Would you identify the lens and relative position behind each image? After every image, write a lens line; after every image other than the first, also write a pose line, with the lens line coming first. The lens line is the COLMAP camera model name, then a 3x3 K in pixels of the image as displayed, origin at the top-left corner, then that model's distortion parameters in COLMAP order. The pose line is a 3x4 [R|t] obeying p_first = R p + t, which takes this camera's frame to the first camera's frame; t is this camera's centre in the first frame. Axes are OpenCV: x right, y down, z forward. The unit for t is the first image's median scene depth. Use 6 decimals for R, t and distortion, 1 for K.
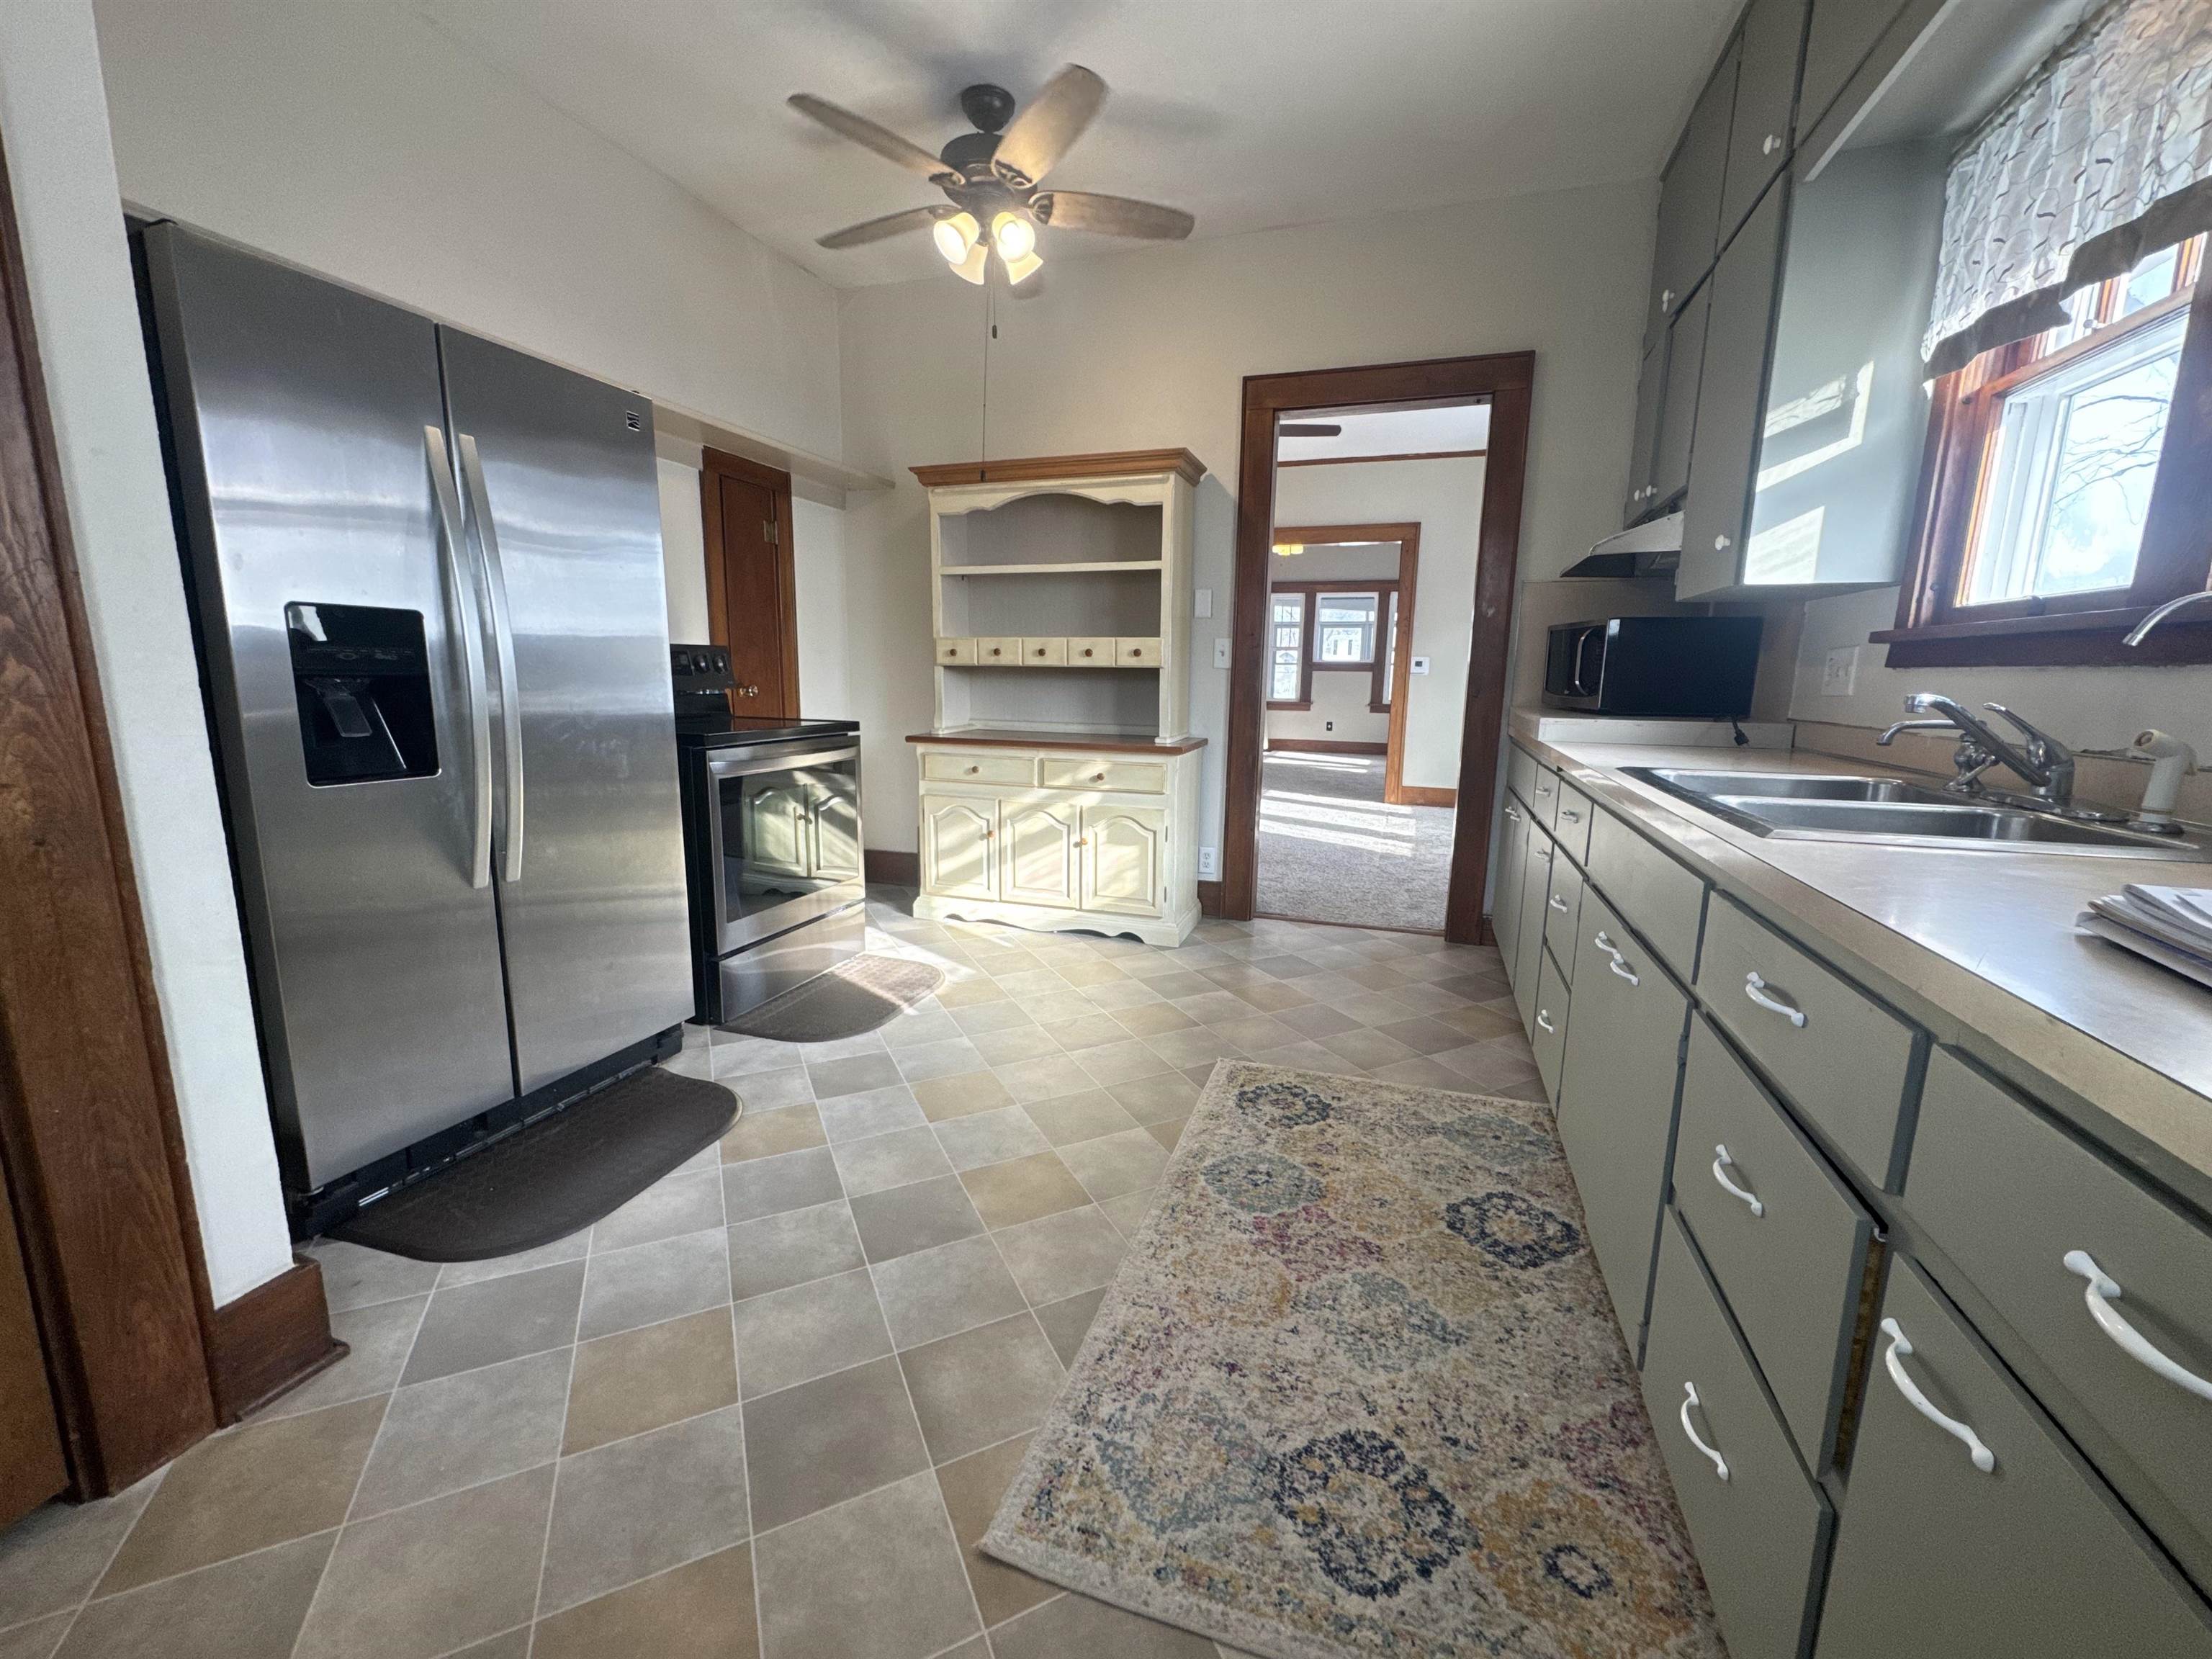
lens RADIAL K [[878.9, 0, 1107.8], [0, 878.9, 822.2], [0, 0, 1]] dist [-0.000822, 0.000319]
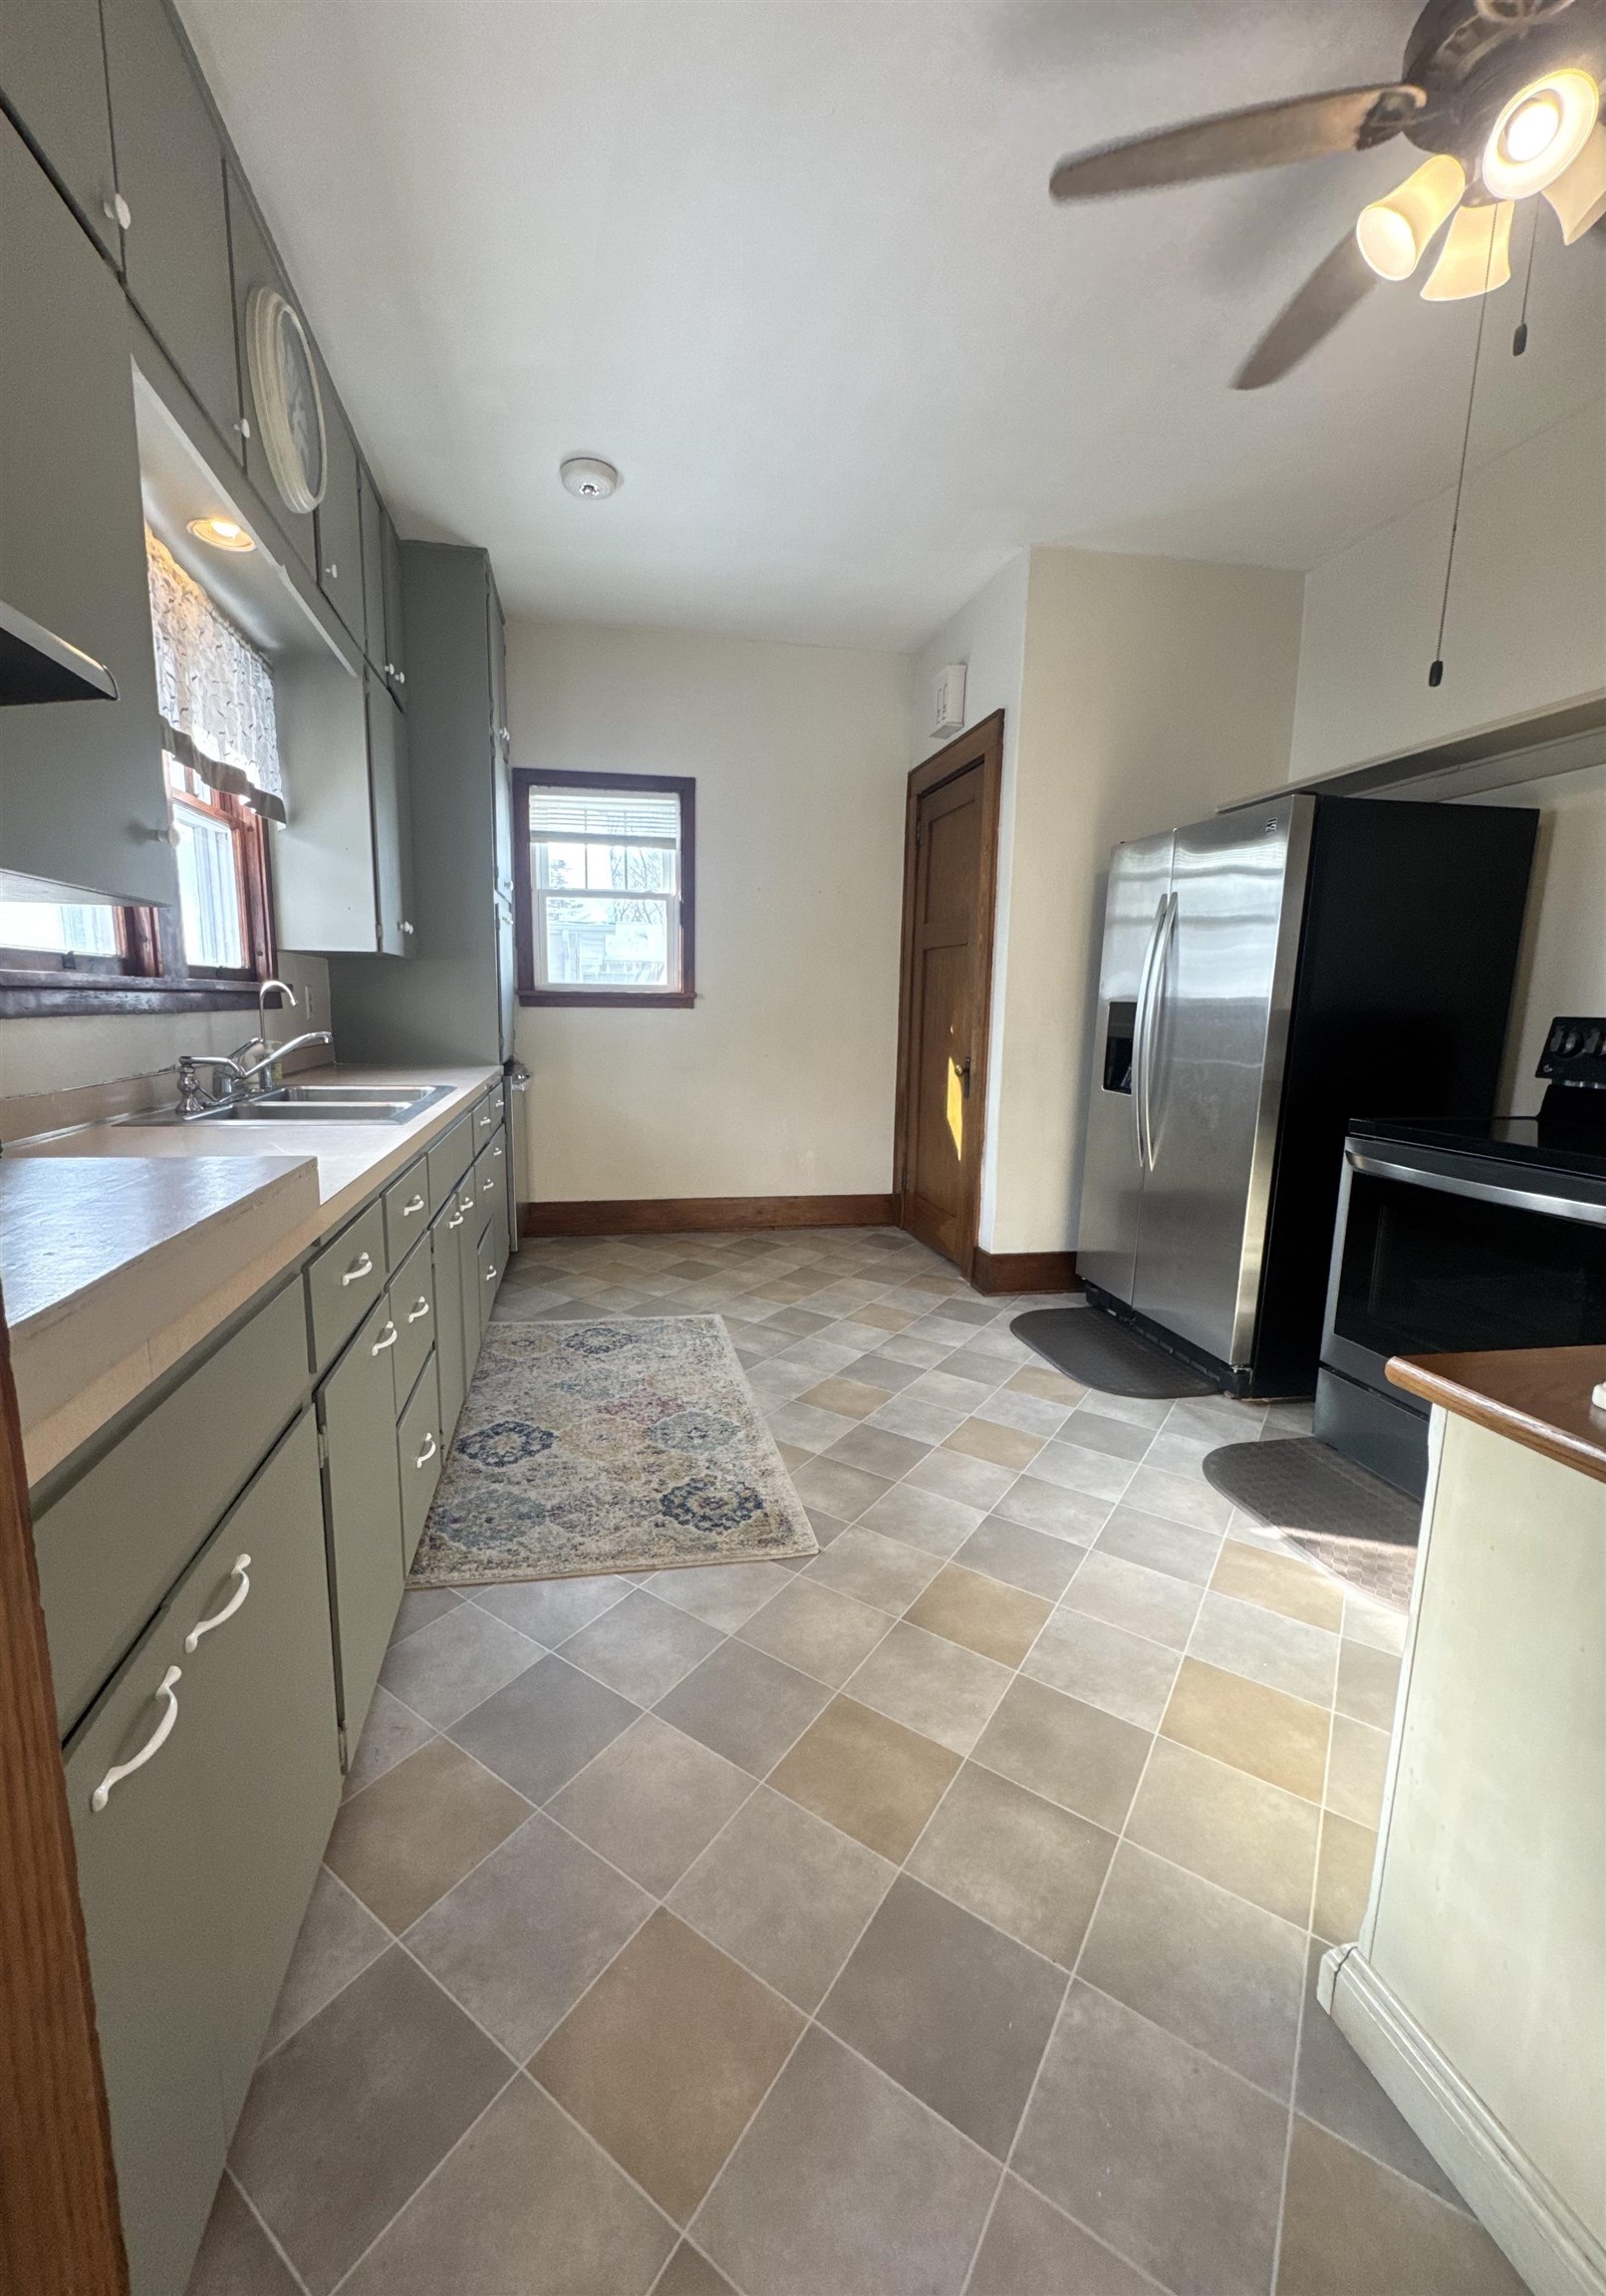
lens RADIAL K [[895.9, 0, 803.0], [0, 895.9, 1148.0], [0, 0, 1]] dist [0.000711, 0.000063]
pose [[-0.847145, 0.057120, -0.528283, 0.691986], [-0.118140, 0.949074, 0.292064, -0.374611], [0.518062, 0.309832, -0.797255, 1.959717]]
